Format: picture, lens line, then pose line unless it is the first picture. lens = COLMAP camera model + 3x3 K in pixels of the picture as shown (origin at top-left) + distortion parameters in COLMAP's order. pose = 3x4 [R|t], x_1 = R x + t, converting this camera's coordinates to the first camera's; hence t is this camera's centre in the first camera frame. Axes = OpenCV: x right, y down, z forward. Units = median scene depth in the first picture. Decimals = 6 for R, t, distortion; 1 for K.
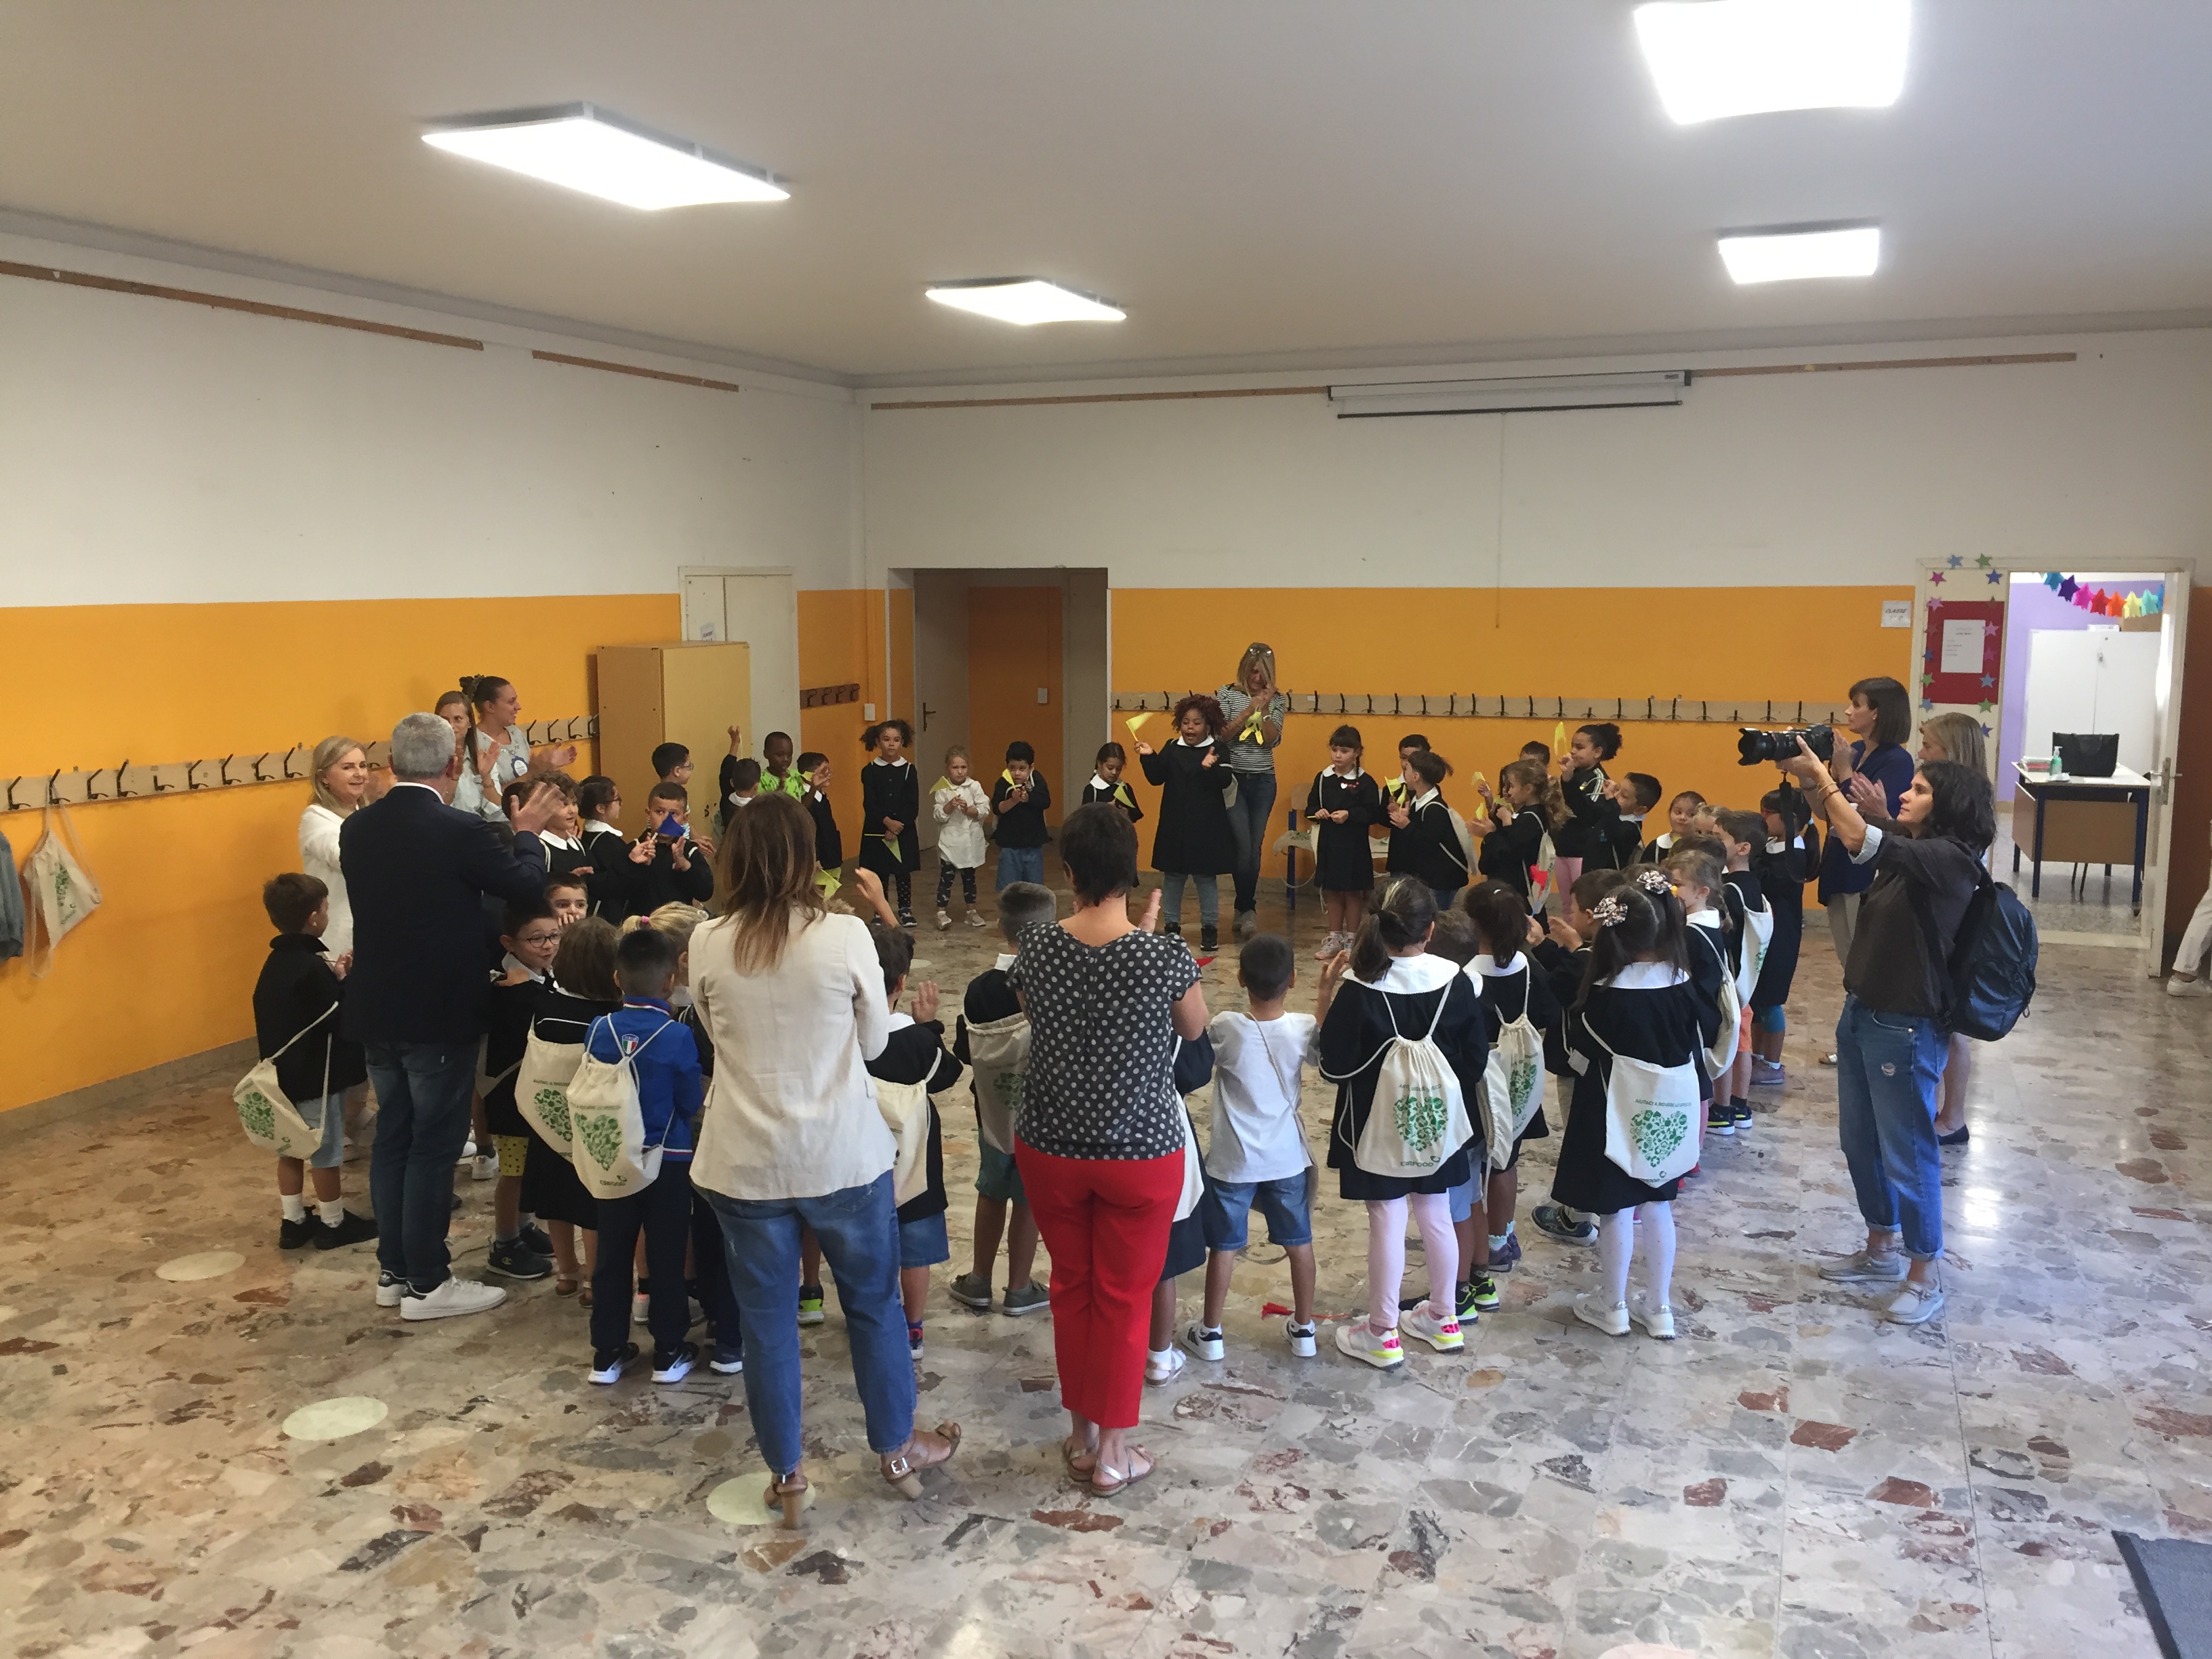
lens RADIAL K [[1901.8, 0, 1099.2], [0, 1901.8, 818.9], [0, 0, 1]] dist [0.088264, -0.130720]
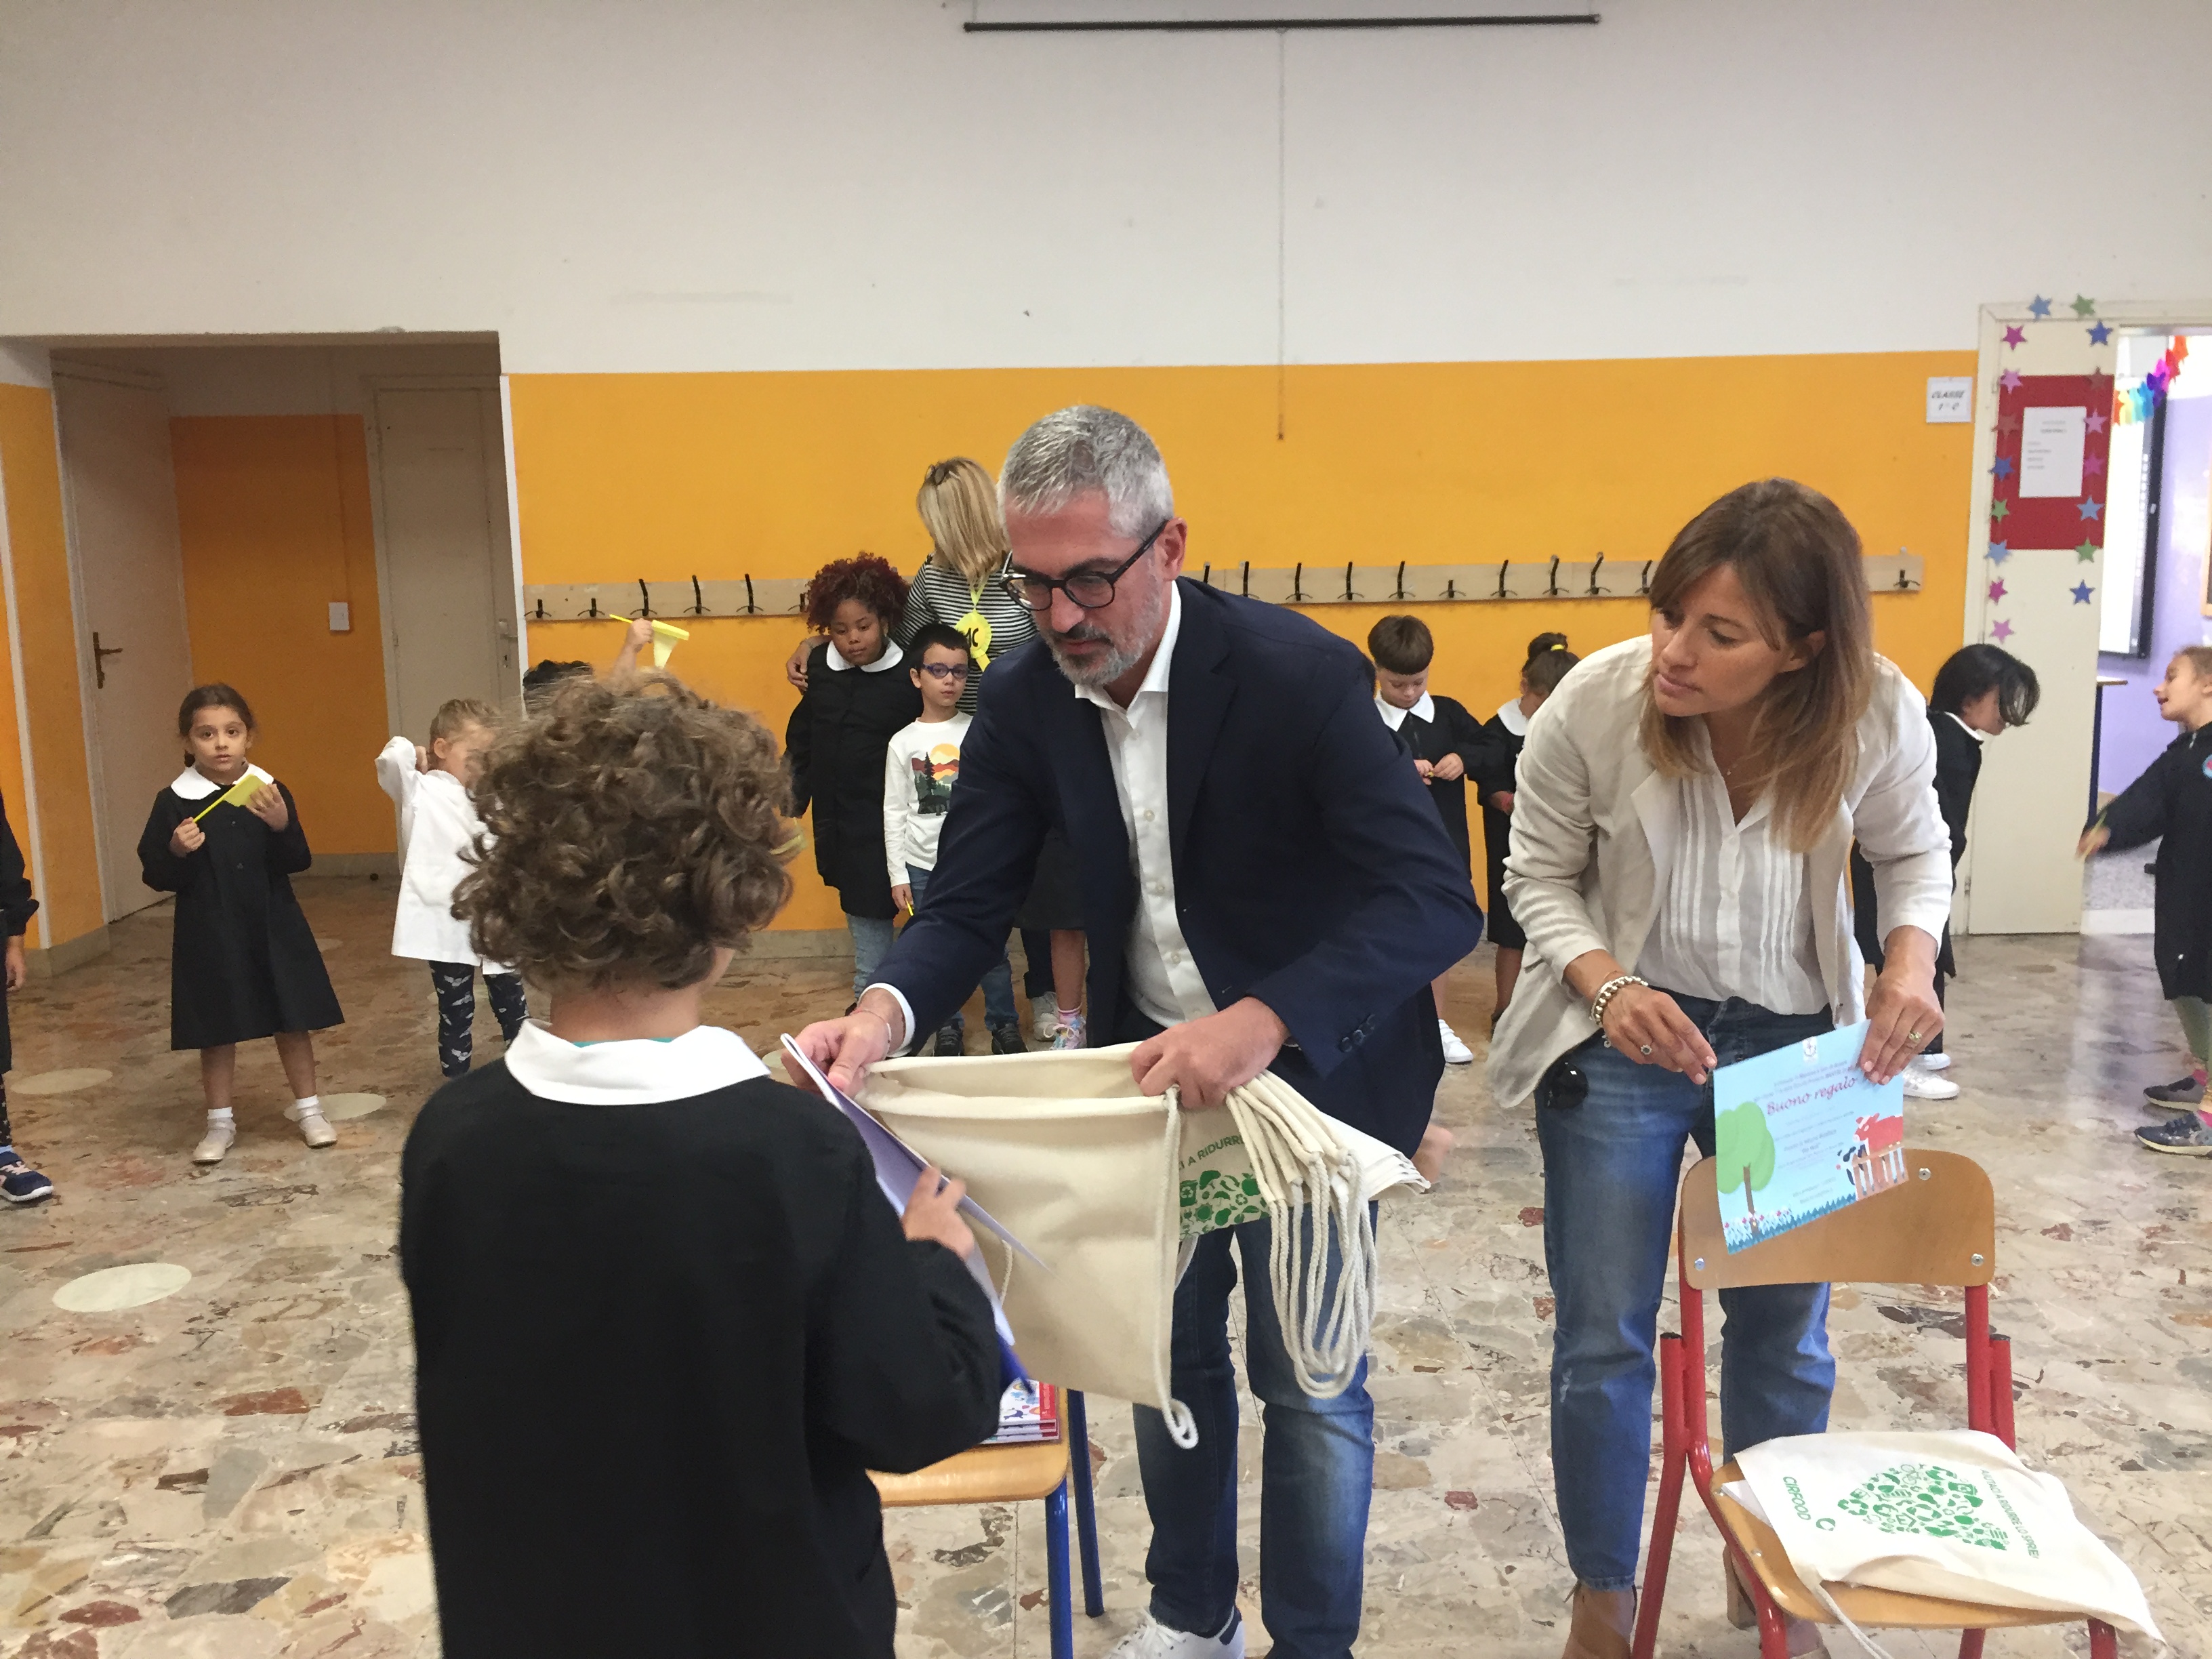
lens RADIAL K [[1894.8, 0, 1101.1], [0, 1894.8, 825.9], [0, 0, 1]] dist [0.077851, -0.104478]
pose [[0.920770, -0.071381, 0.383520, -0.056445], [0.063600, 0.997431, 0.032951, -0.011725], [-0.384887, -0.005948, 0.922944, 0.532246]]
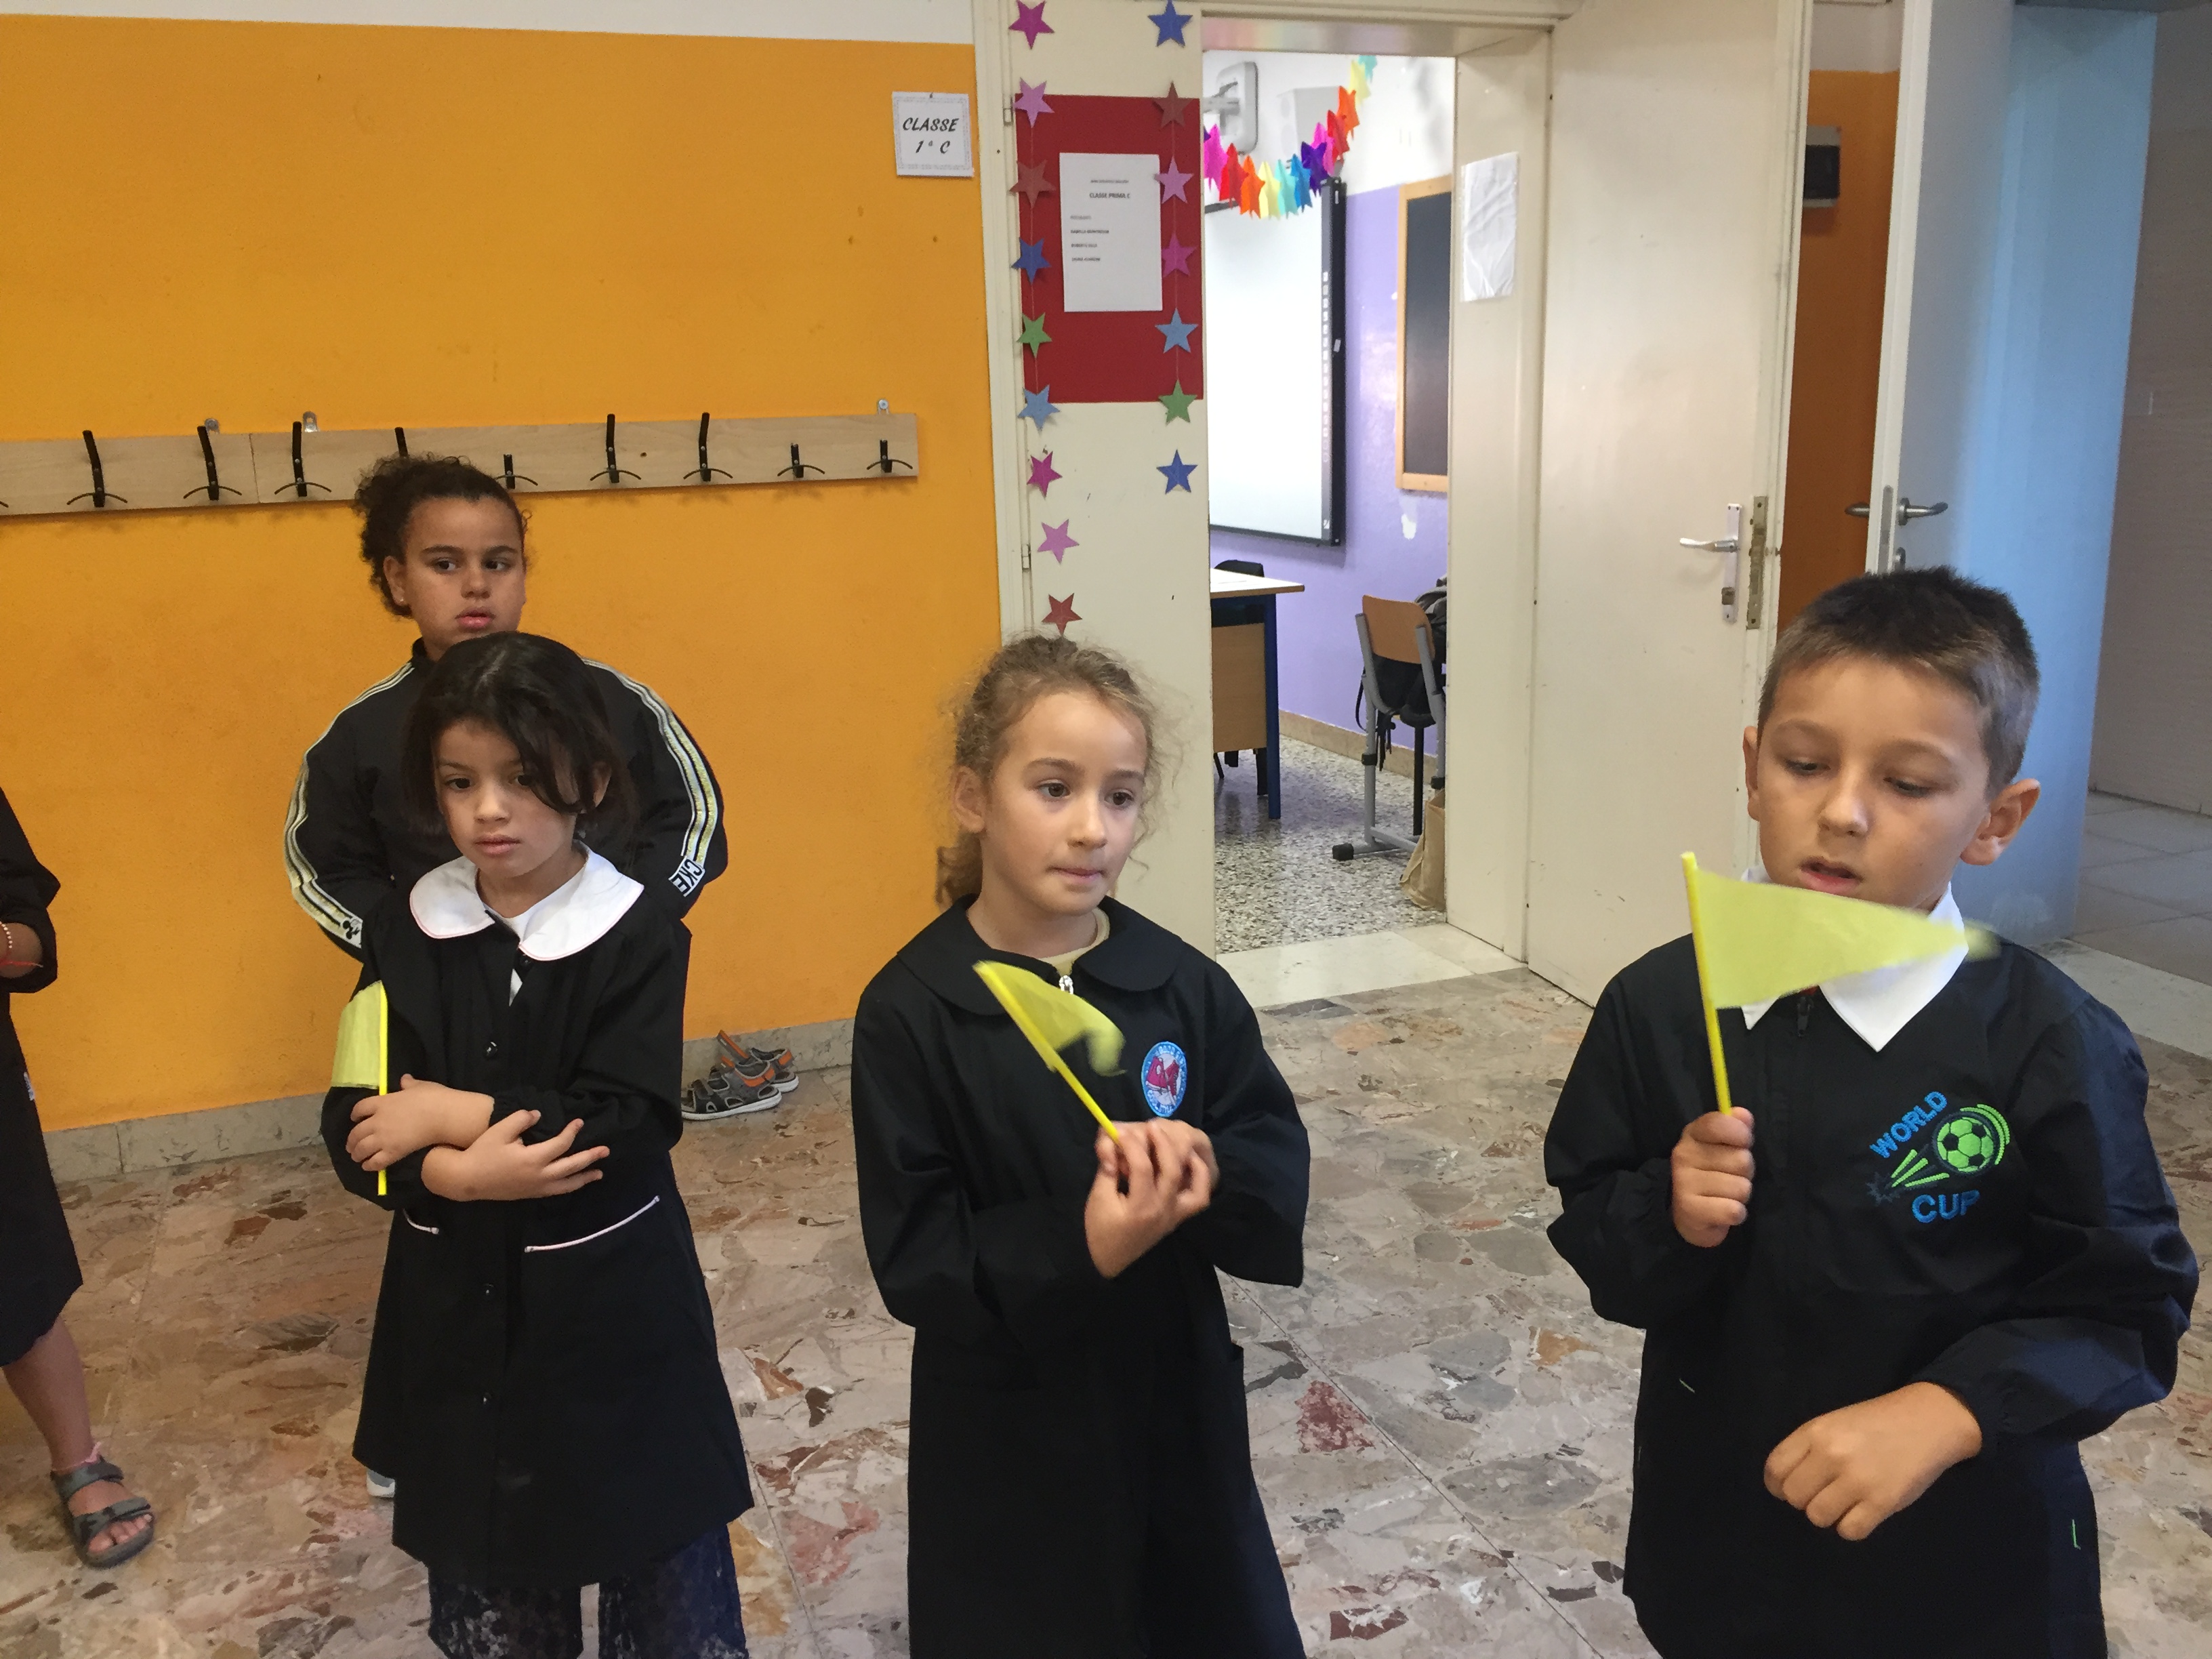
lens RADIAL K [[1894.8, 0, 1101.1], [0, 1894.8, 825.9], [0, 0, 1]] dist [0.077851, -0.104478]
pose [[0.743902, -0.171140, 0.646004, 0.192618], [0.112701, 0.984936, 0.131151, -0.027285], [-0.658718, -0.024758, 0.751983, 0.696308]]
